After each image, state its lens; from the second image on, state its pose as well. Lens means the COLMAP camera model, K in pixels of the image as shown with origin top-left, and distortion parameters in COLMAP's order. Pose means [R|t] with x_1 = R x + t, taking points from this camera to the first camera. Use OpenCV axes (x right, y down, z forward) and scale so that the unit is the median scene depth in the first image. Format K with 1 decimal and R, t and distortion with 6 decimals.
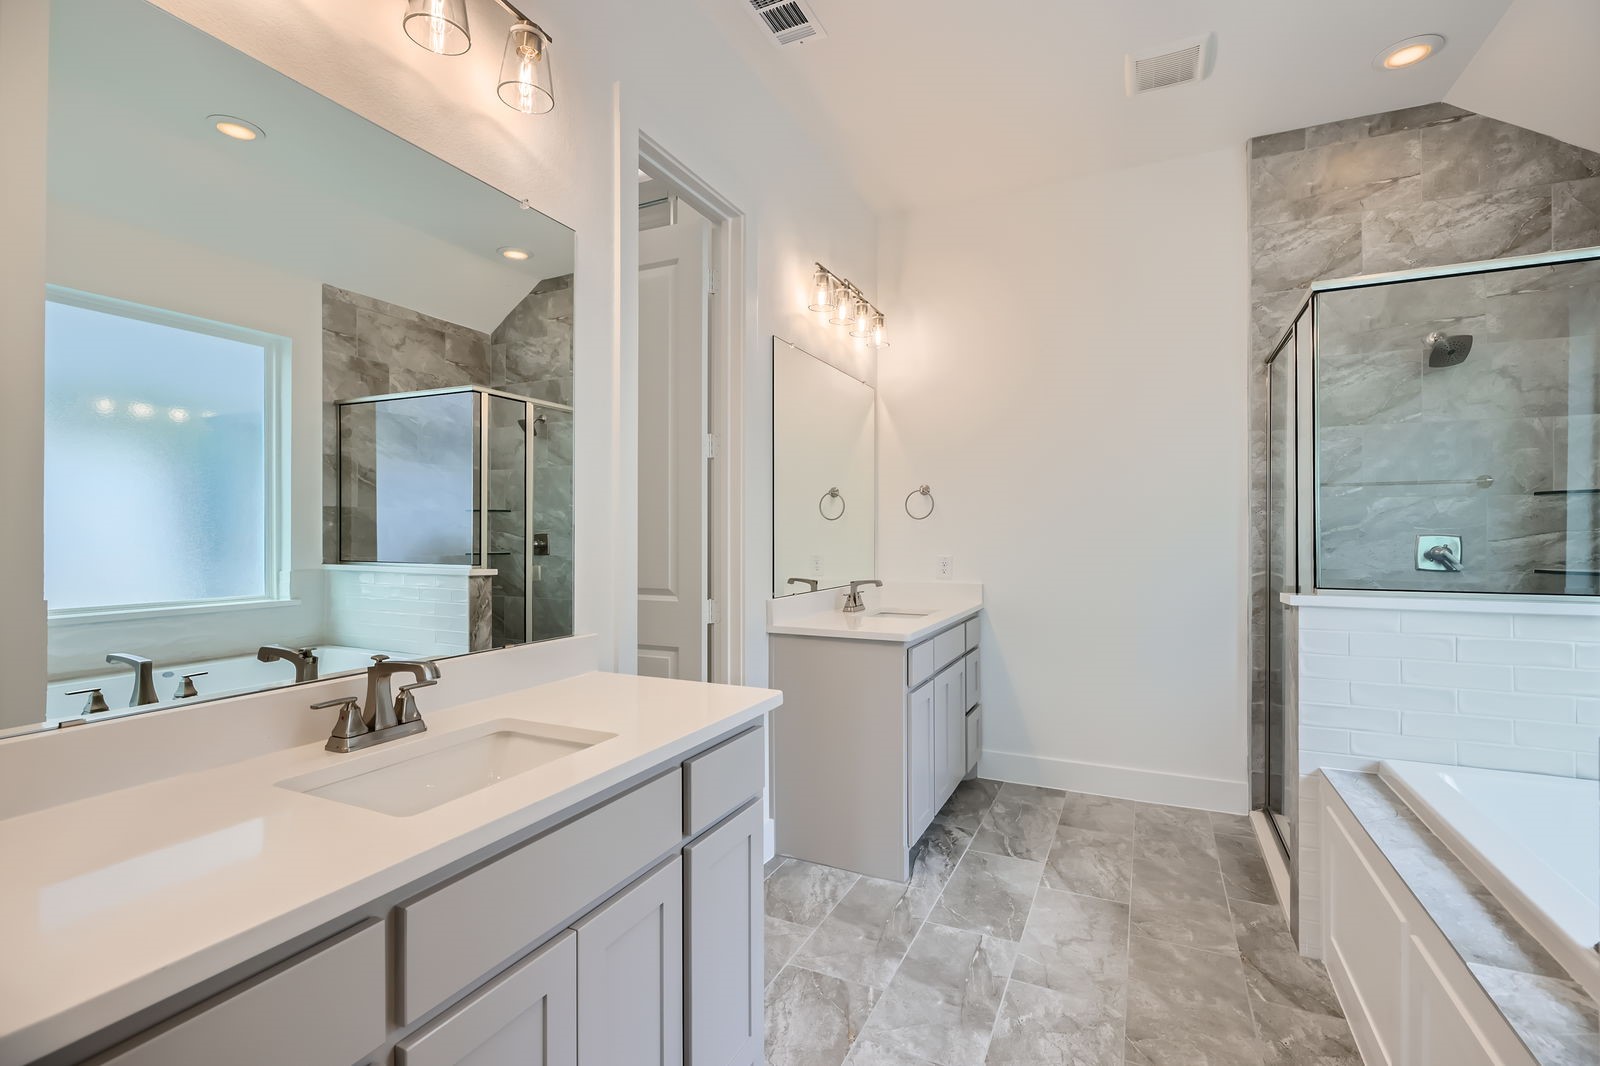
lens RADIAL K [[720.6, 0, 801.1], [0, 720.6, 532.0], [0, 0, 1]] dist [0.000390, -0.000191]
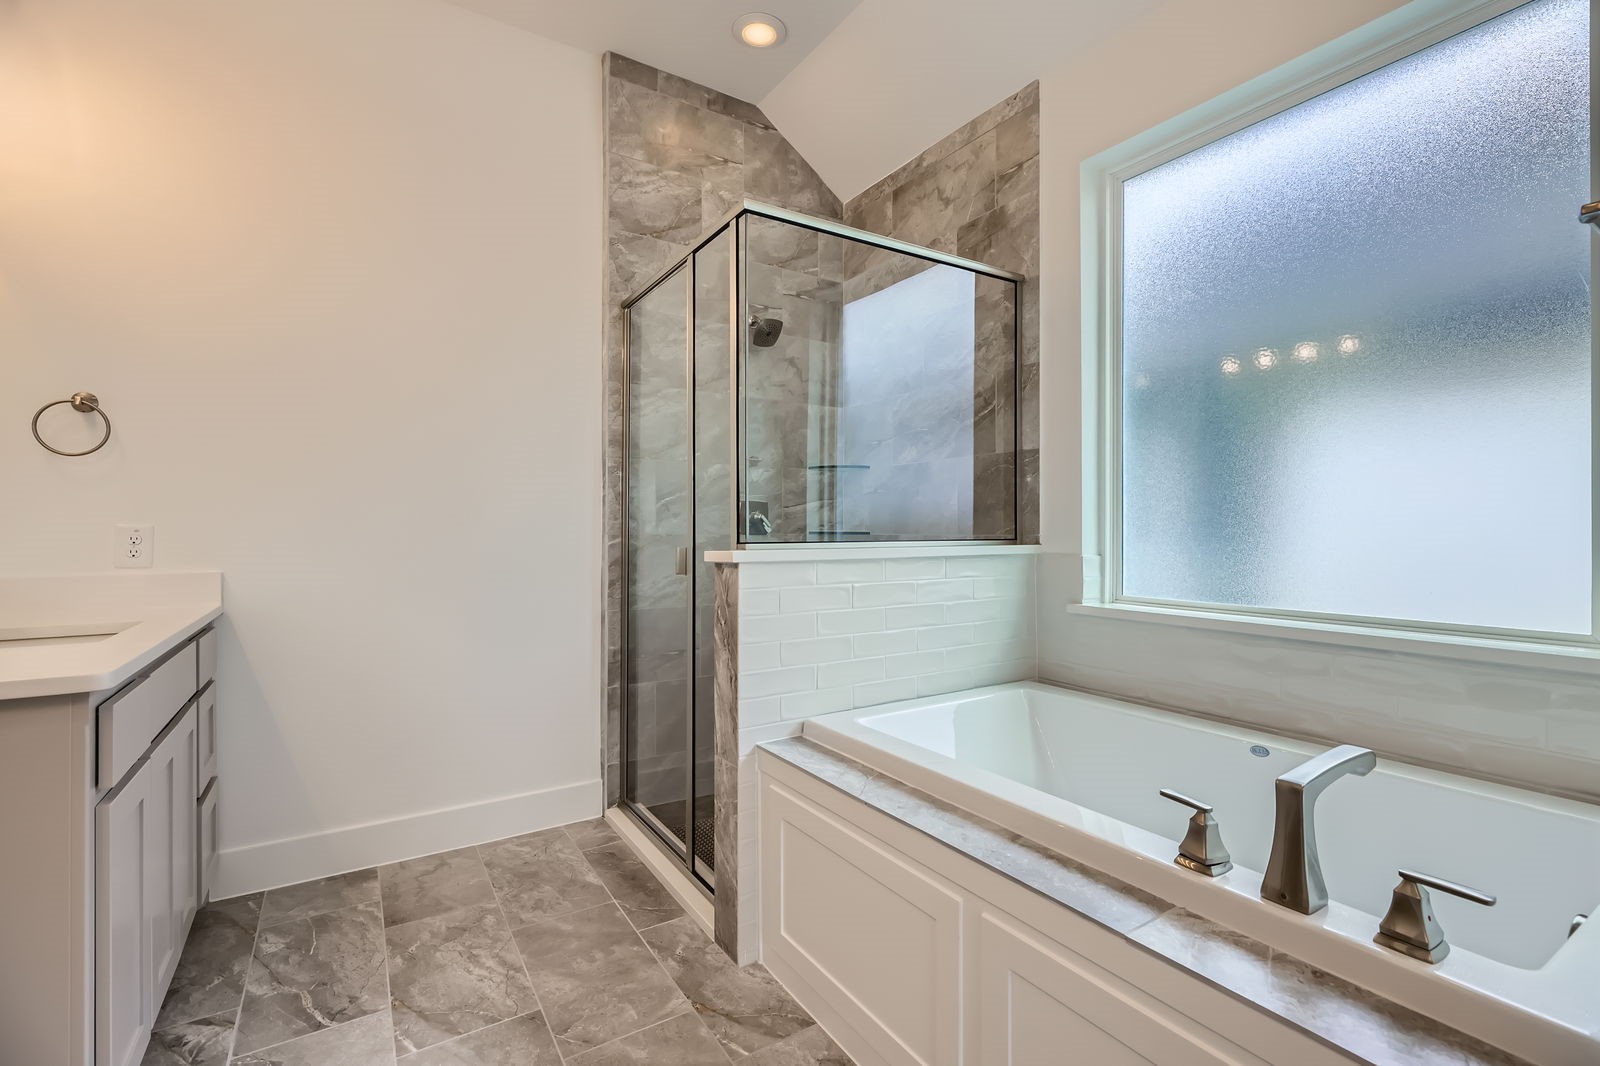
lens RADIAL K [[720.6, 0, 803.4], [0, 720.6, 526.9], [0, 0, 1]] dist [0.000390, -0.000191]
pose [[0.523835, 0.004553, 0.851807, -0.004593], [-0.000917, 0.999988, -0.004781, 0.045914], [-0.851819, 0.001724, 0.523833, 0.347552]]
